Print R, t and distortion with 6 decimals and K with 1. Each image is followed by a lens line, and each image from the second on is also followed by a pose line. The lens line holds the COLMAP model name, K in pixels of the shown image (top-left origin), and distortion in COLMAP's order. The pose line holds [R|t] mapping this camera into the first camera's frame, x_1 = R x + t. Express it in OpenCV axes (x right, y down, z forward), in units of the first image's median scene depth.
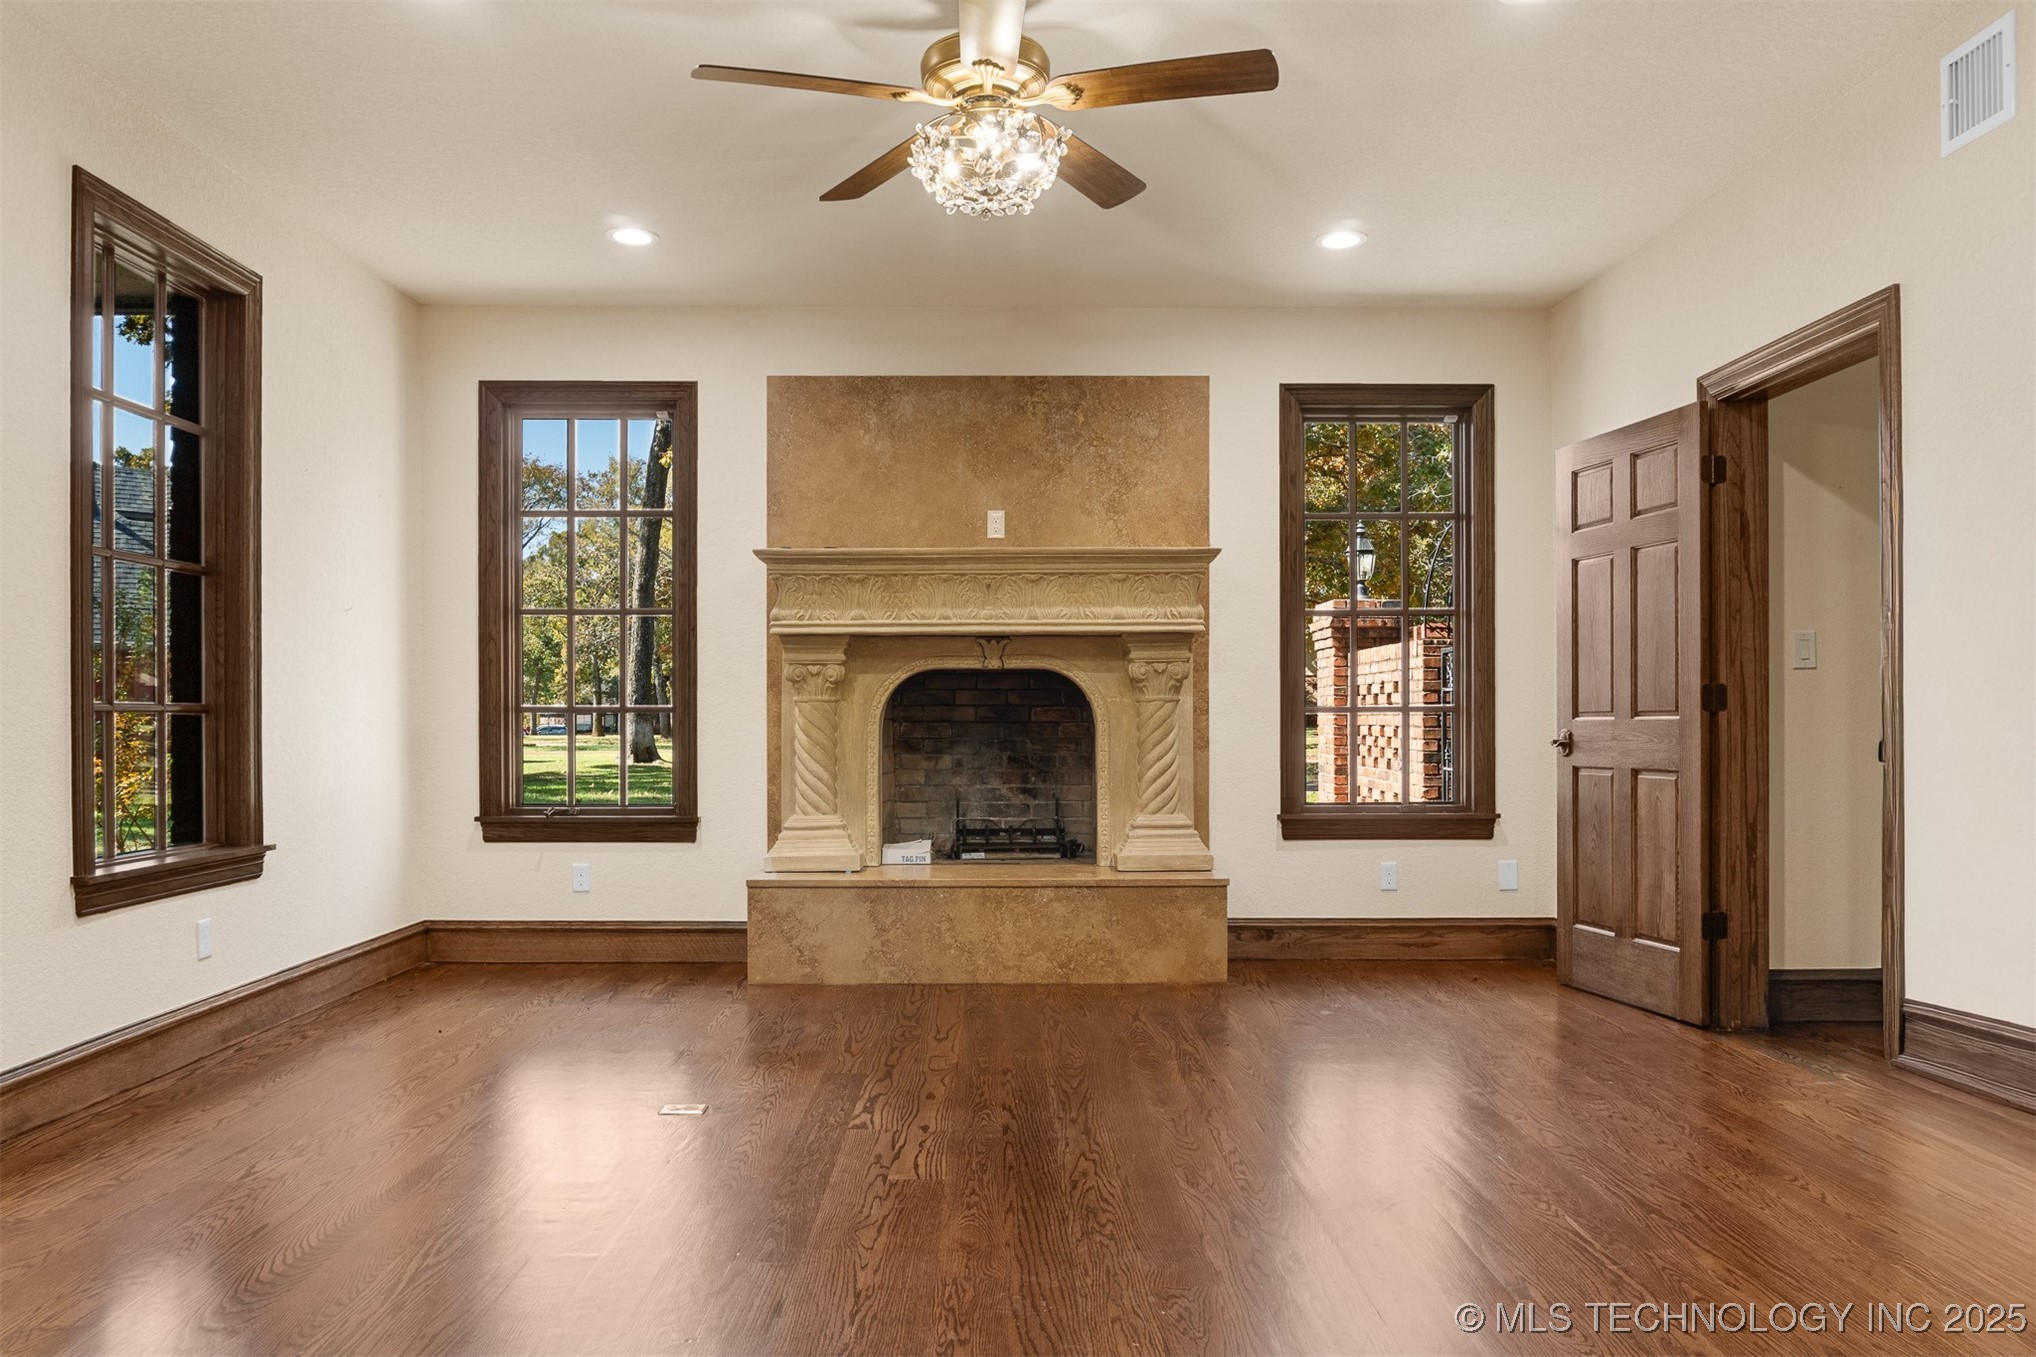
lens RADIAL K [[1373.5, 0, 1018.0], [0, 1373.5, 727.1], [0, 0, 1]] dist [-0.025270, -0.001734]
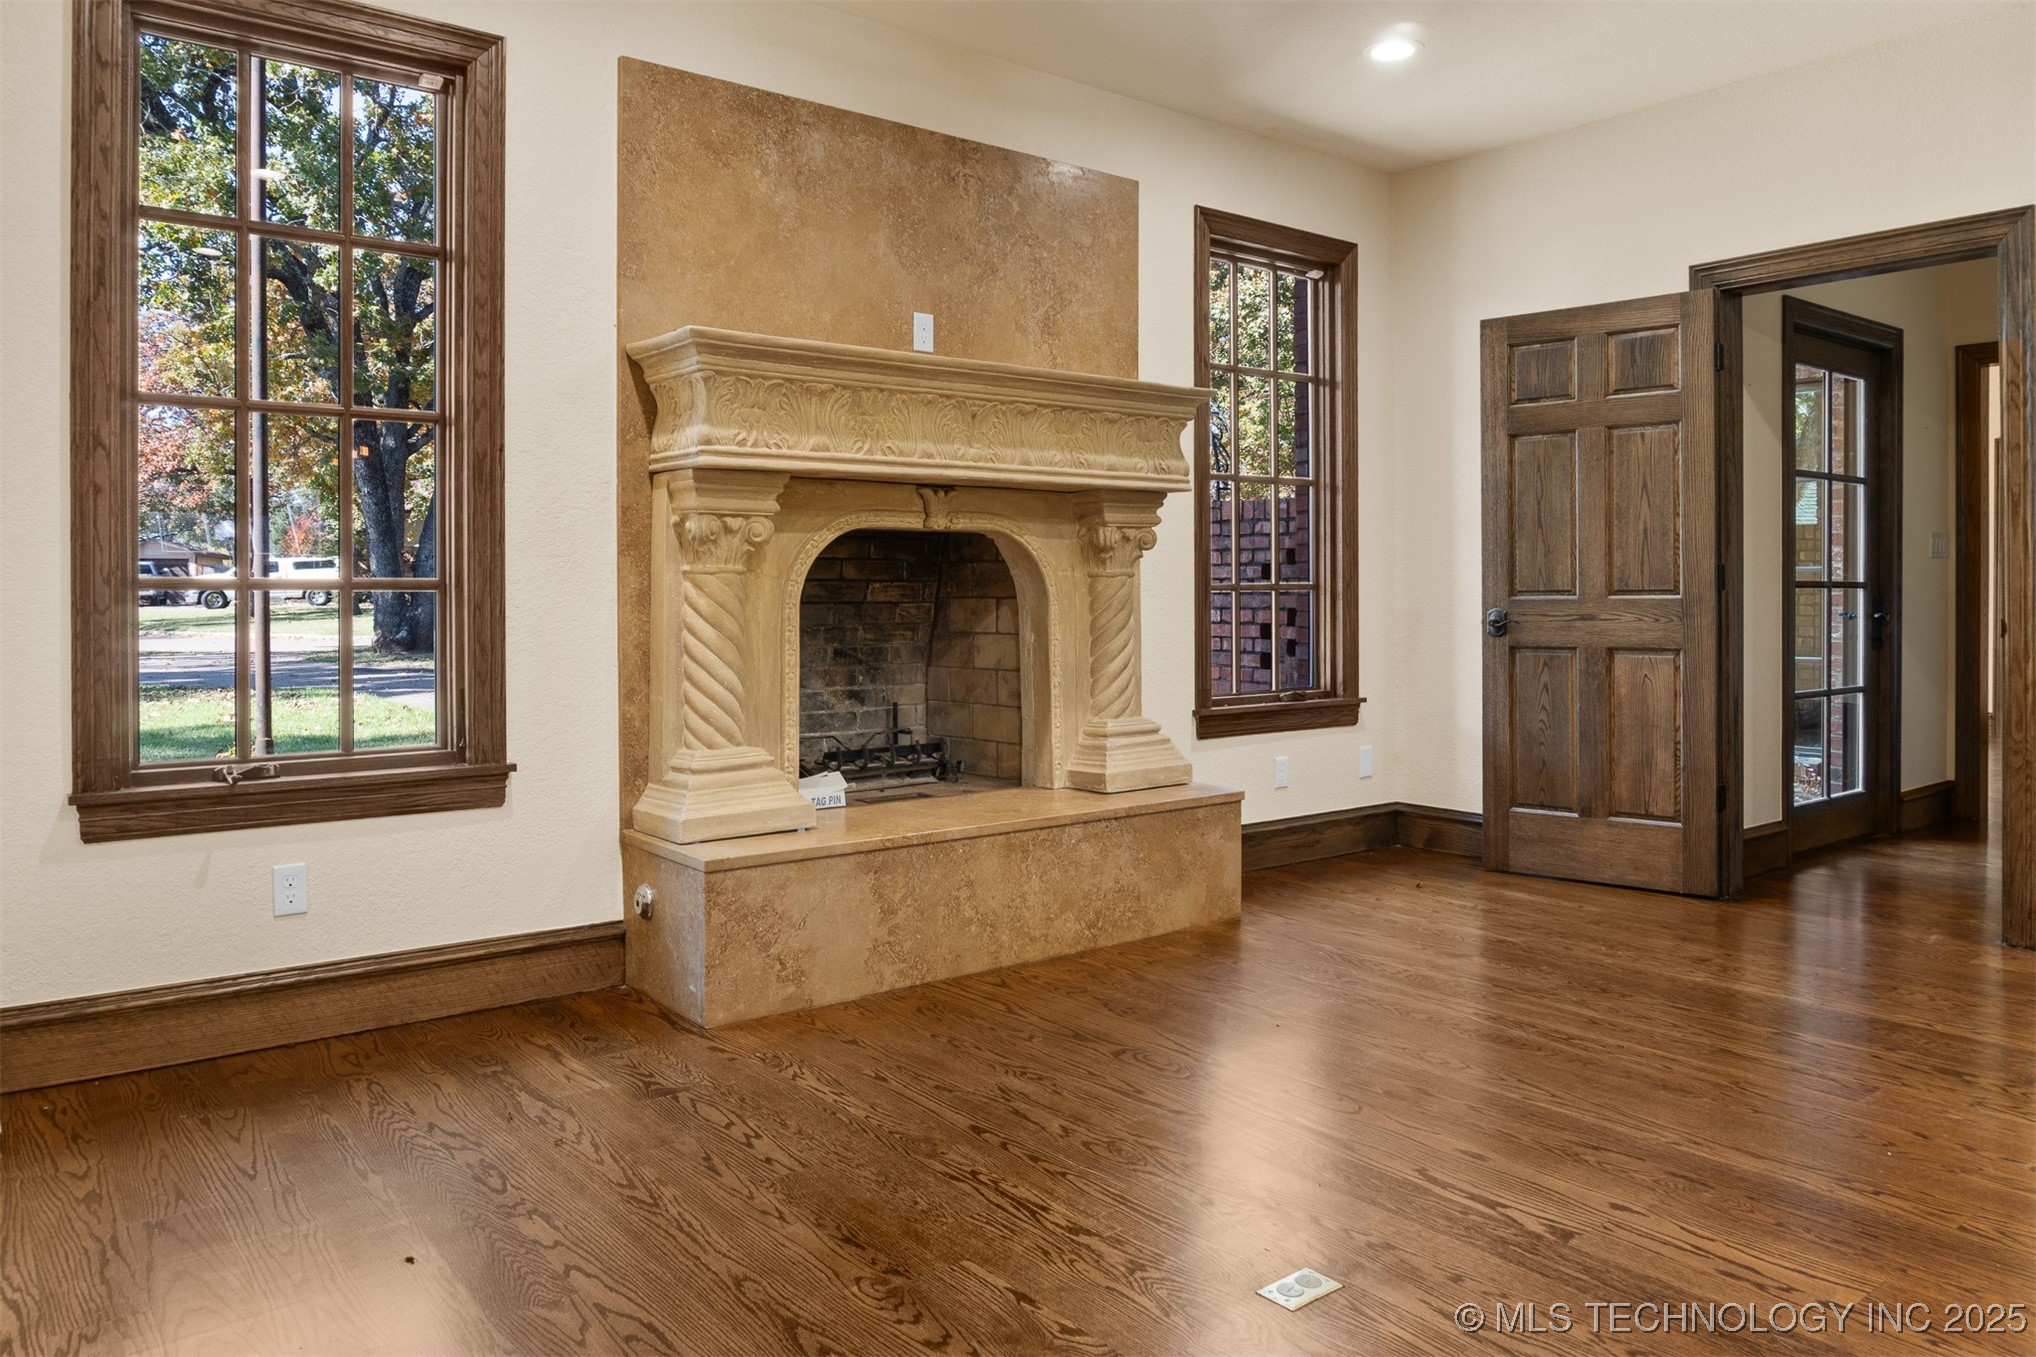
lens RADIAL K [[1396.5, 0, 1021.2], [0, 1396.5, 601.8], [0, 0, 1]] dist [-0.017734, -0.002615]
pose [[0.792871, -0.003879, 0.609377, -0.434191], [0.004377, 0.999990, 0.000671, -0.004724], [-0.609373, 0.002136, 0.792881, 0.386352]]
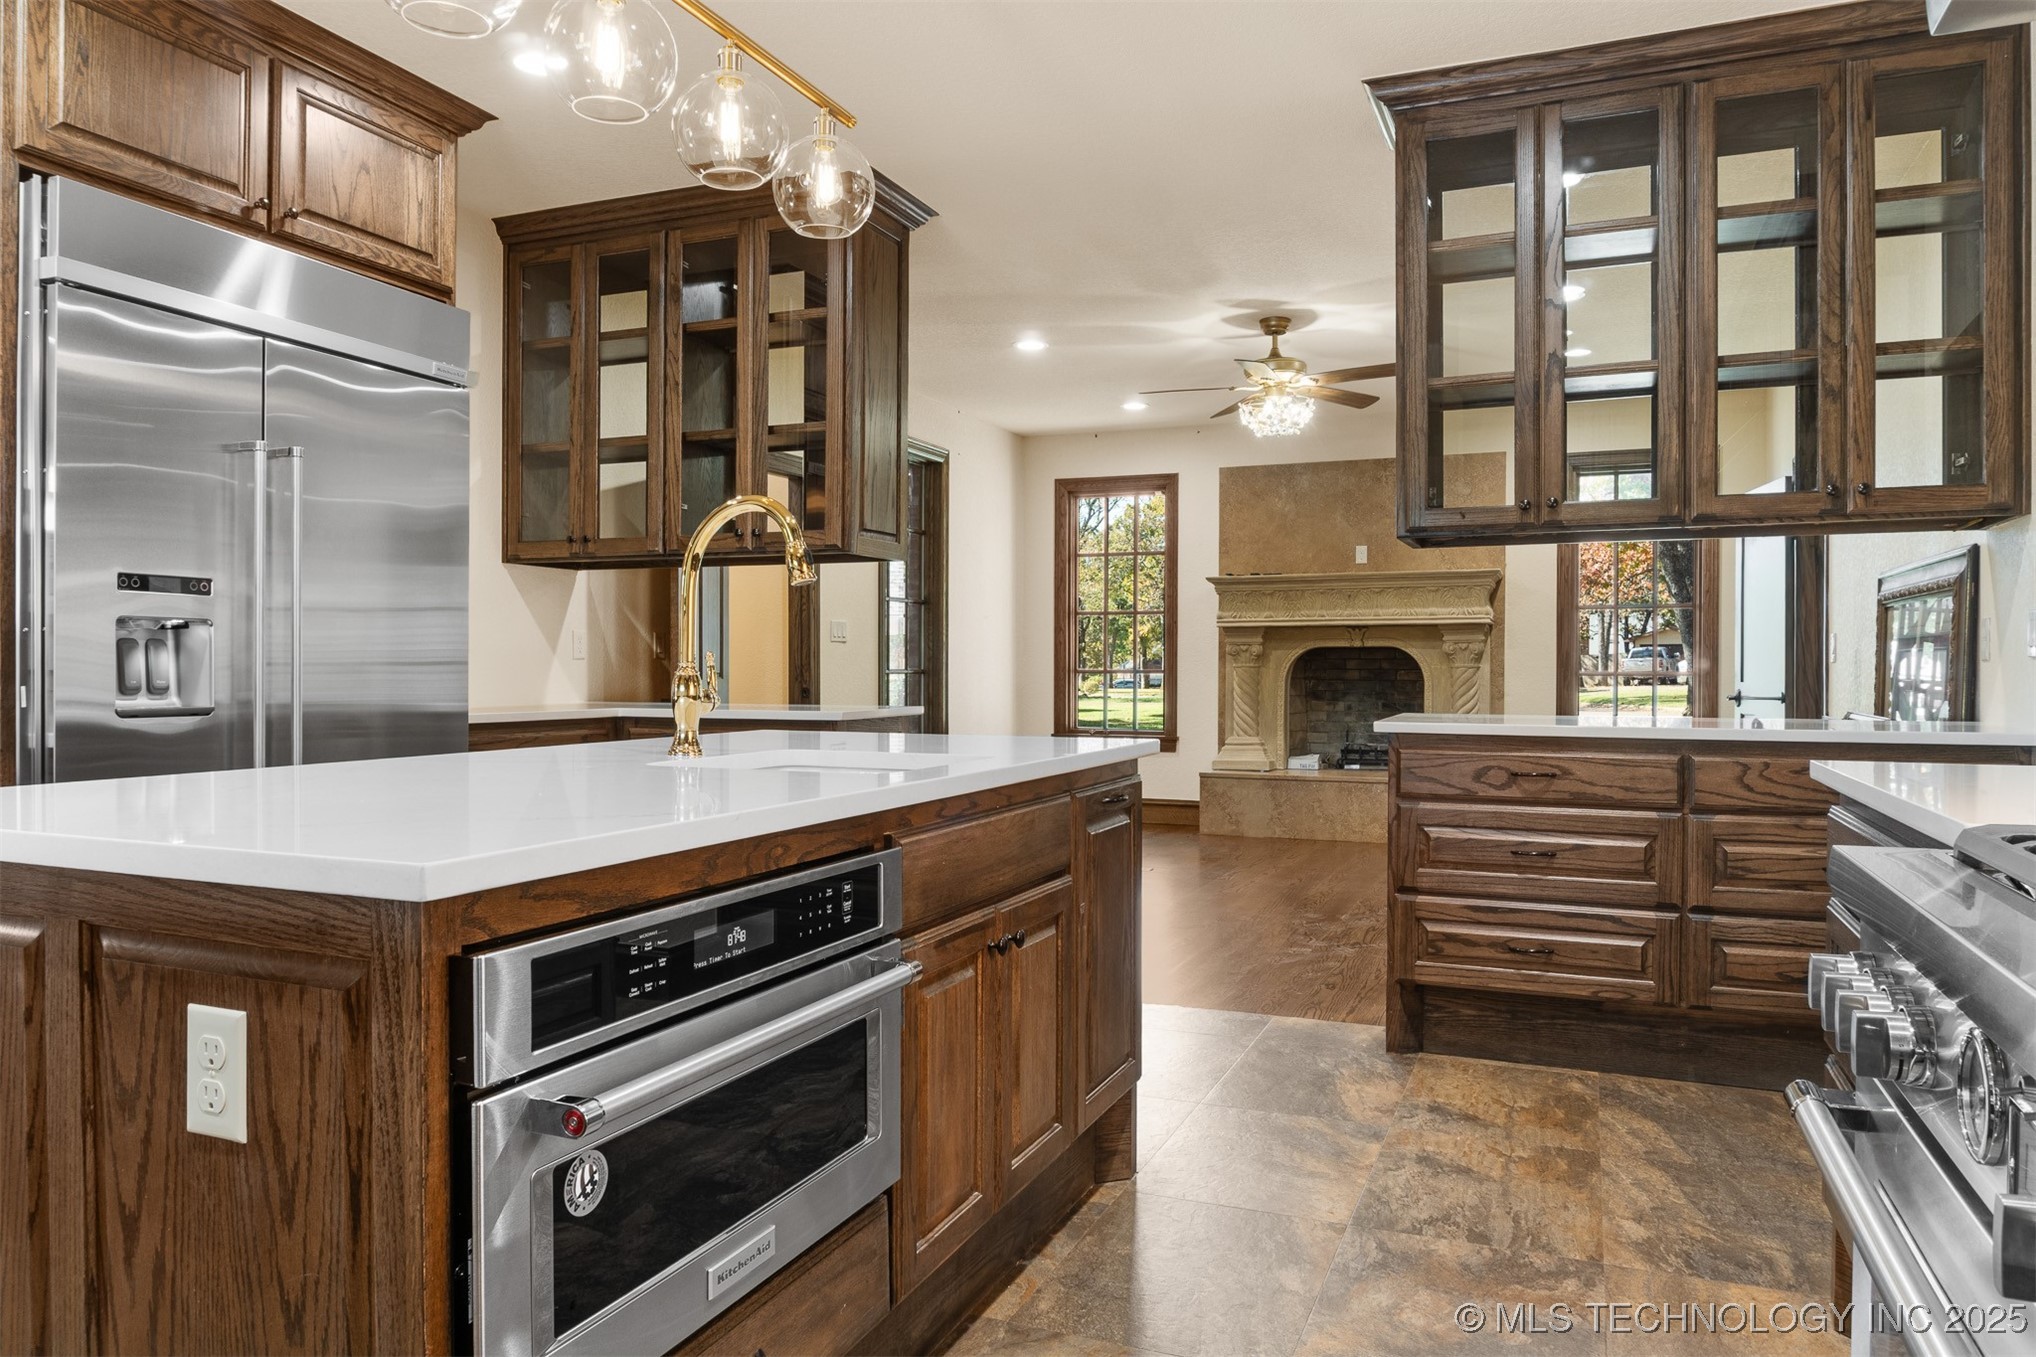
lens RADIAL K [[1381.7, 0, 1018.0], [0, 1381.7, 678.5], [0, 0, 1]] dist [-0.004249, -0.000476]
pose [[0.916628, 0.006532, -0.399689, 0.260189], [-0.007152, 0.999974, -0.000060, -0.003135], [0.399678, 0.002913, 0.916651, -0.613870]]
